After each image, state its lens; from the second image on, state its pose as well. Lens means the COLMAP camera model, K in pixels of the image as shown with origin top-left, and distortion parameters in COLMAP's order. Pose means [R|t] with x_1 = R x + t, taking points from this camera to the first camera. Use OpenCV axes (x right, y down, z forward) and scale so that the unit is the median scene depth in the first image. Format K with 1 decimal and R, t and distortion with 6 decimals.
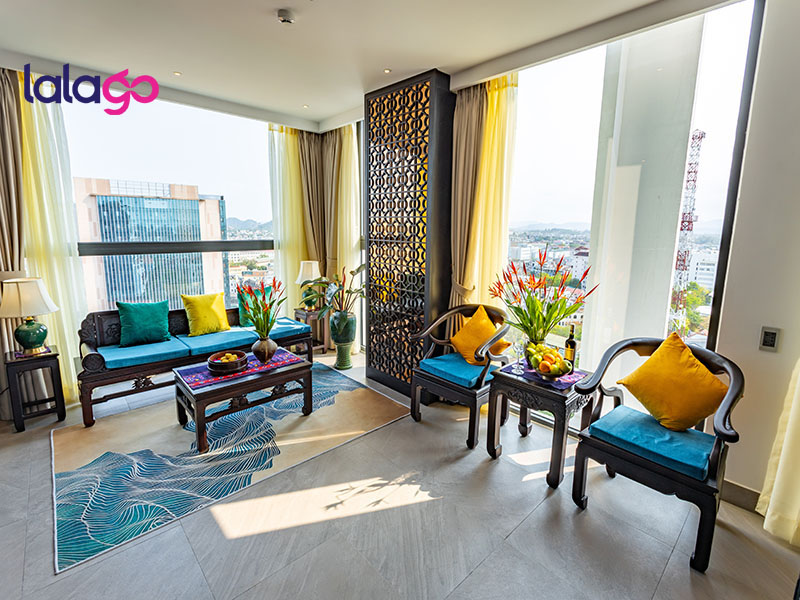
lens RADIAL K [[375.6, 0, 398.6], [0, 375.6, 284.8], [0, 0, 1]] dist [-0.002841, -0.000304]
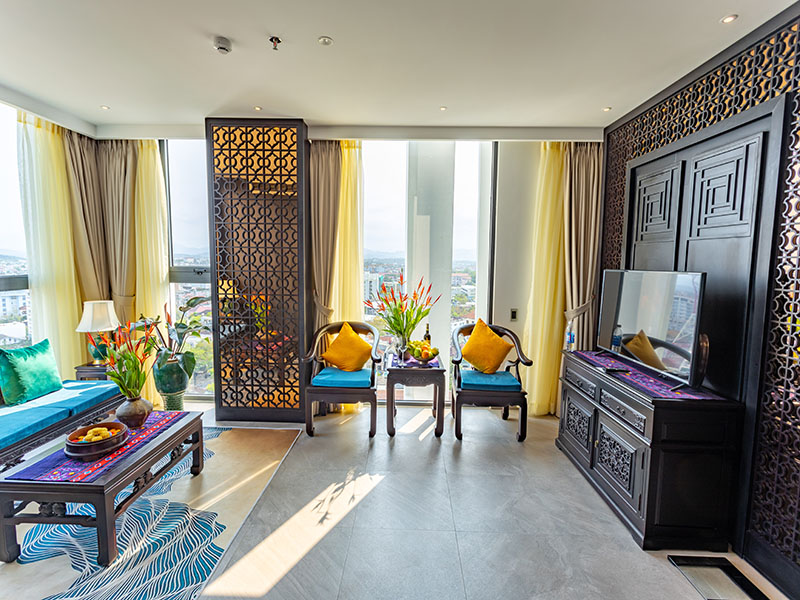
lens RADIAL K [[376.5, 0, 396.4], [0, 376.5, 290.8], [0, 0, 1]] dist [-0.001283, 0.000657]
pose [[0.702300, -0.068071, 0.708619, -0.537146], [0.106783, 0.994229, -0.010324, -0.015216], [-0.703827, 0.082919, 0.705516, 0.034351]]
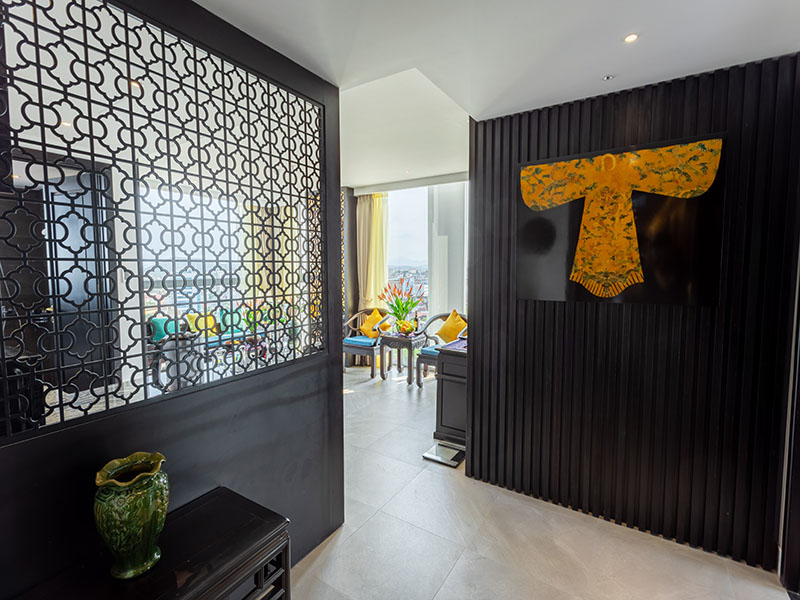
lens RADIAL K [[376.5, 0, 396.4], [0, 376.5, 290.8], [0, 0, 1]] dist [-0.001283, 0.000657]
pose [[0.970236, -0.032019, 0.240036, -0.133515], [0.053039, 0.995251, -0.081627, 0.133631], [-0.236283, 0.091929, 0.967326, -0.889056]]
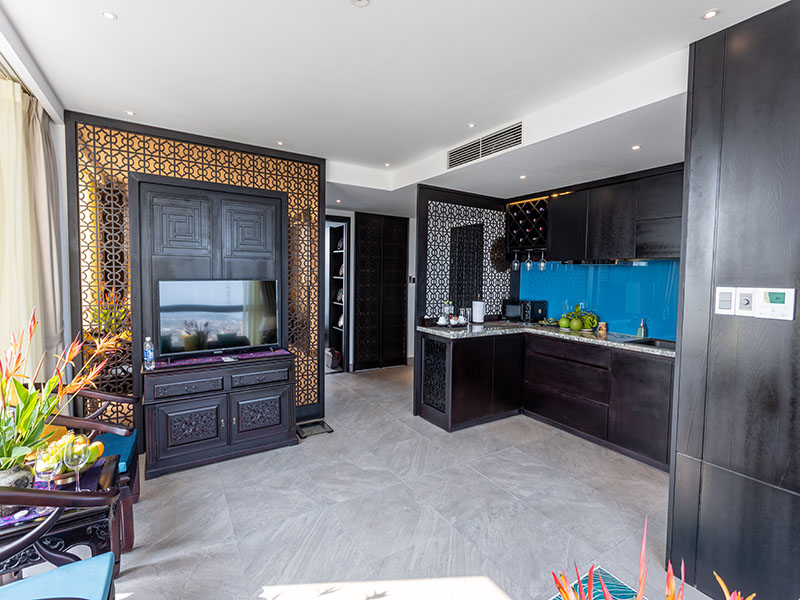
lens RADIAL K [[376.5, 0, 396.4], [0, 376.5, 290.8], [0, 0, 1]] dist [-0.001283, 0.000657]
pose [[-0.978608, -0.042108, 0.201377, -0.270310], [-0.002160, 0.980879, 0.194604, -0.196048], [-0.205721, 0.190006, -0.959988, 1.215872]]
